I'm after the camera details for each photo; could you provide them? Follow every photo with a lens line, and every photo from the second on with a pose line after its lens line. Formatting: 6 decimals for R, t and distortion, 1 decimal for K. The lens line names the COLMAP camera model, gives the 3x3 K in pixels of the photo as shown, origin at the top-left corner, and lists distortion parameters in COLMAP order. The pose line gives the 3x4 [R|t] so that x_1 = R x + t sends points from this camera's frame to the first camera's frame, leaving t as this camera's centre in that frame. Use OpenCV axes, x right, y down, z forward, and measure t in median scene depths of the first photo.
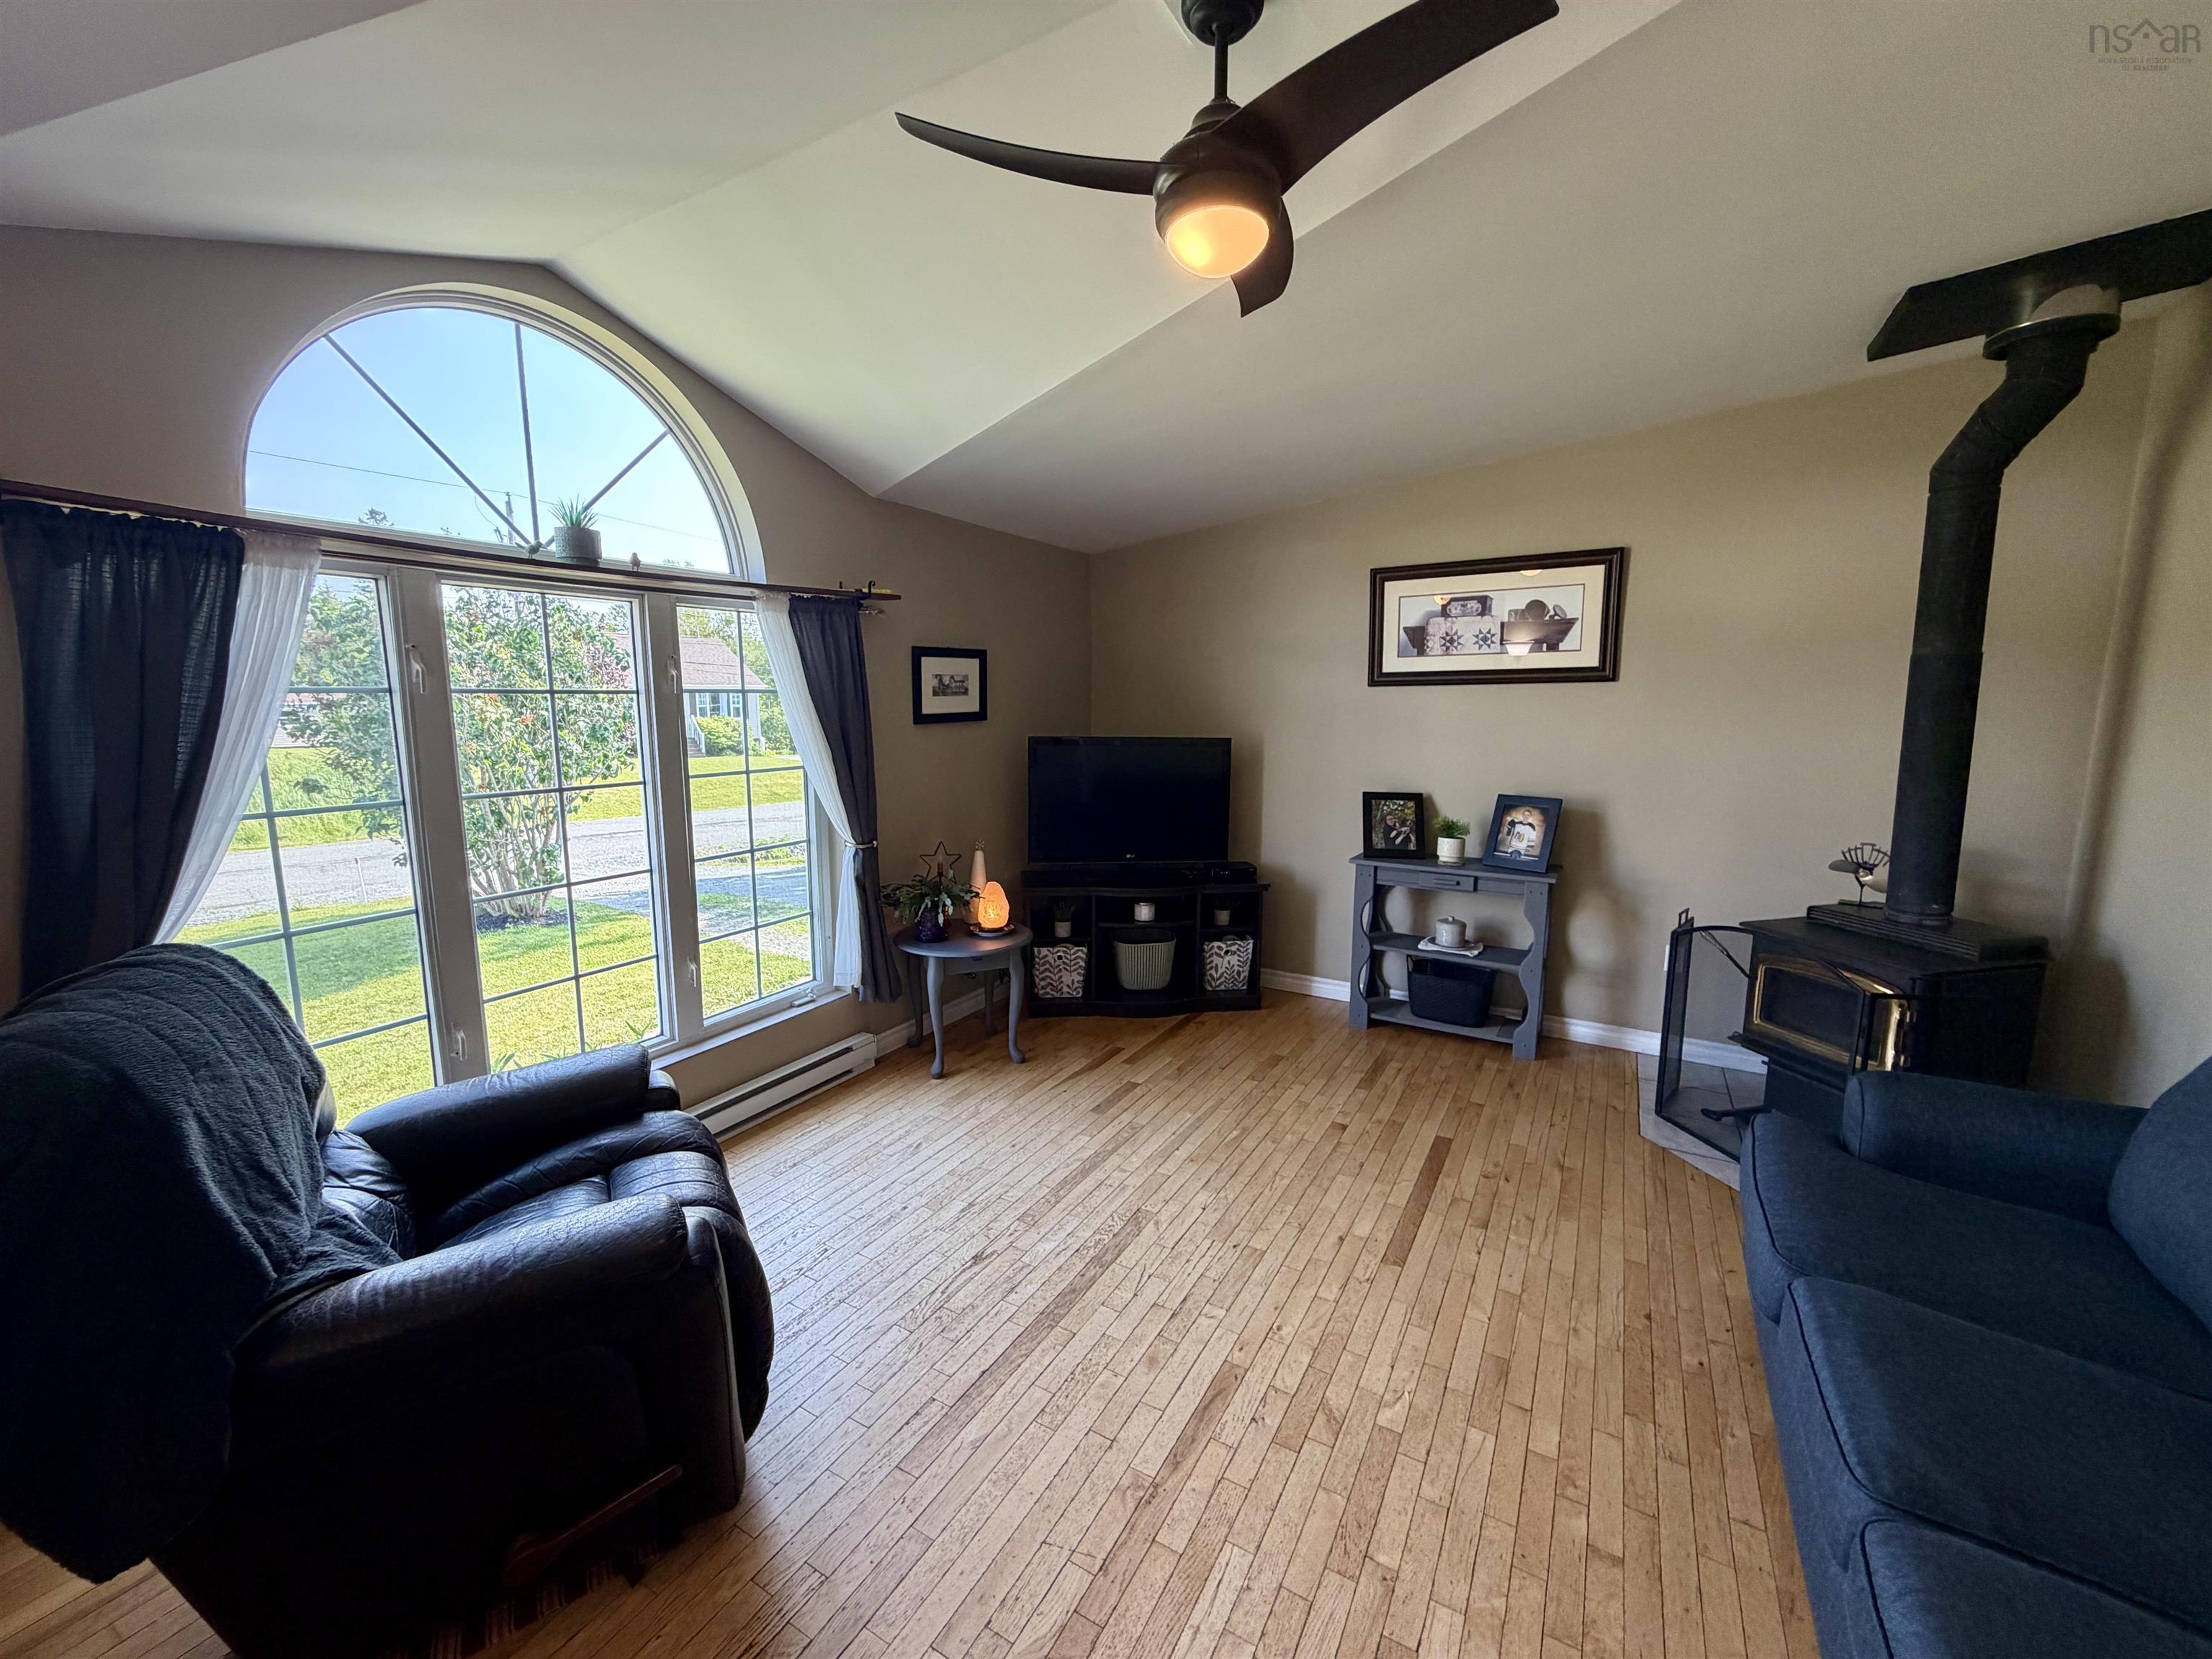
lens RADIAL K [[885.2, 0, 1099.6], [0, 885.2, 825.9], [0, 0, 1]] dist [-0.000732, 0.000072]
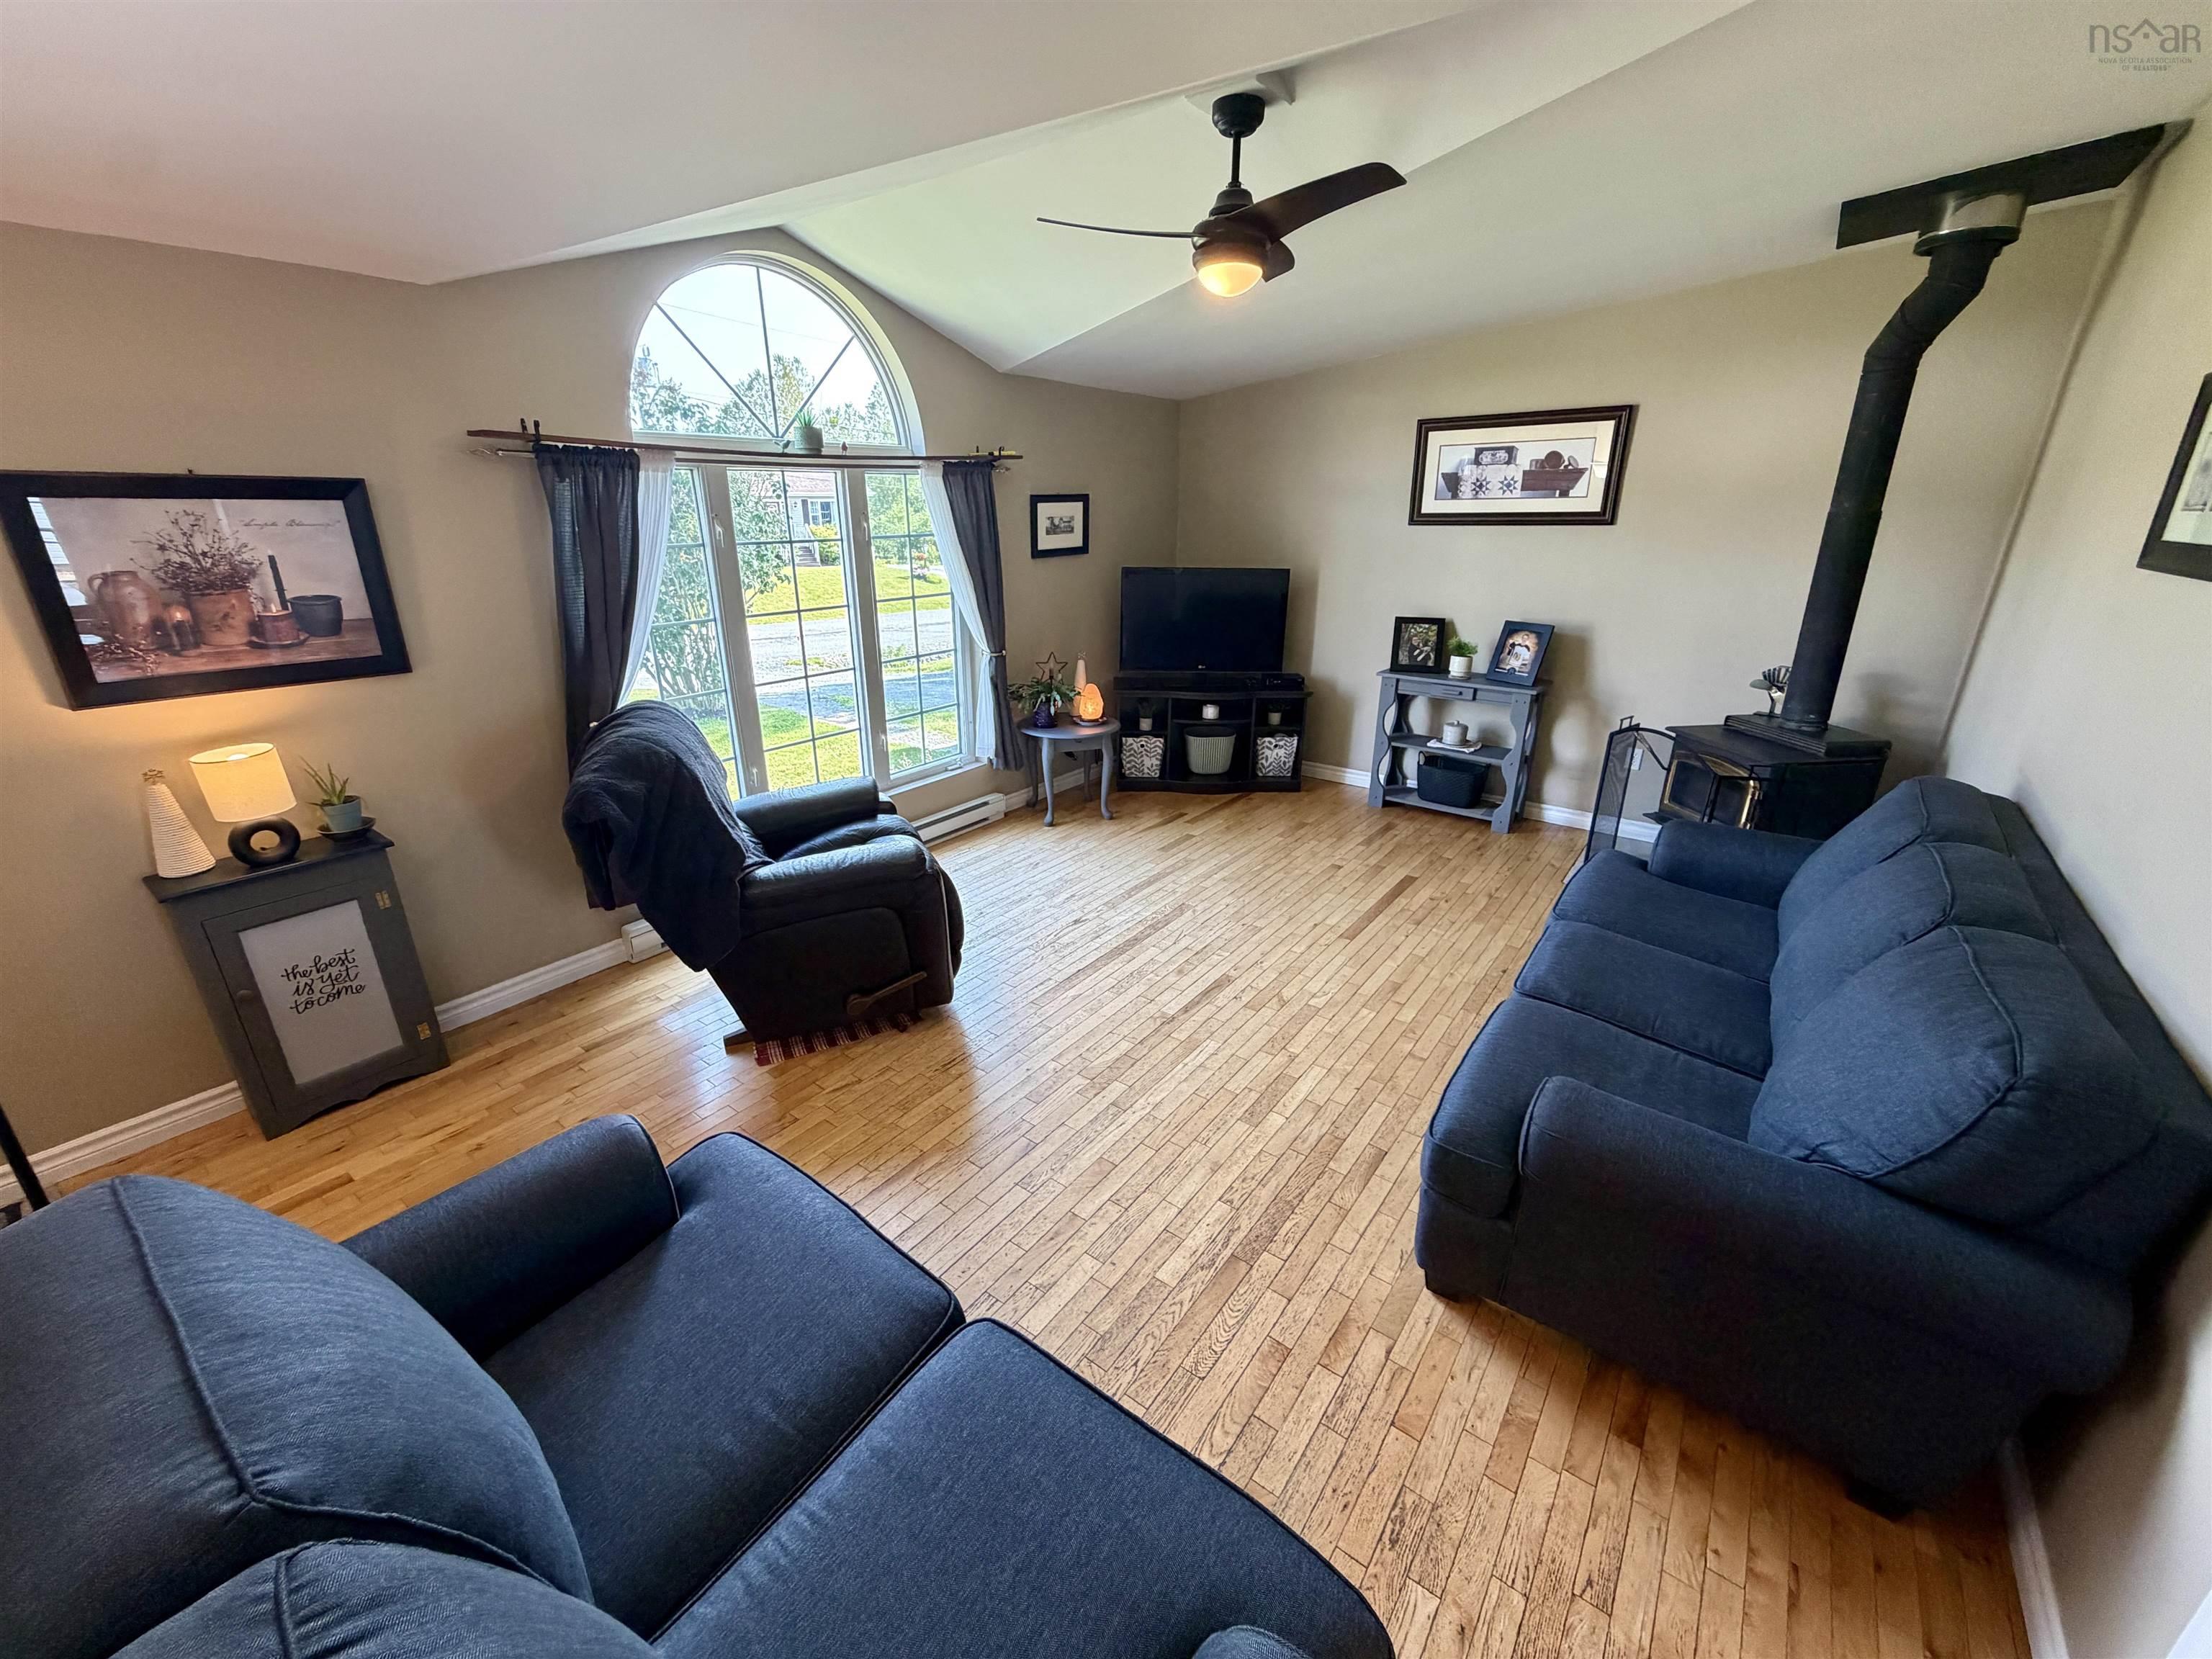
lens RADIAL K [[885.2, 0, 1099.6], [0, 885.2, 825.9], [0, 0, 1]] dist [-0.000732, 0.000072]
pose [[0.993139, 0.039588, -0.110032, 0.048979], [-0.016083, 0.978252, 0.206795, -0.002706], [0.115826, -0.203607, 0.972177, -0.347278]]
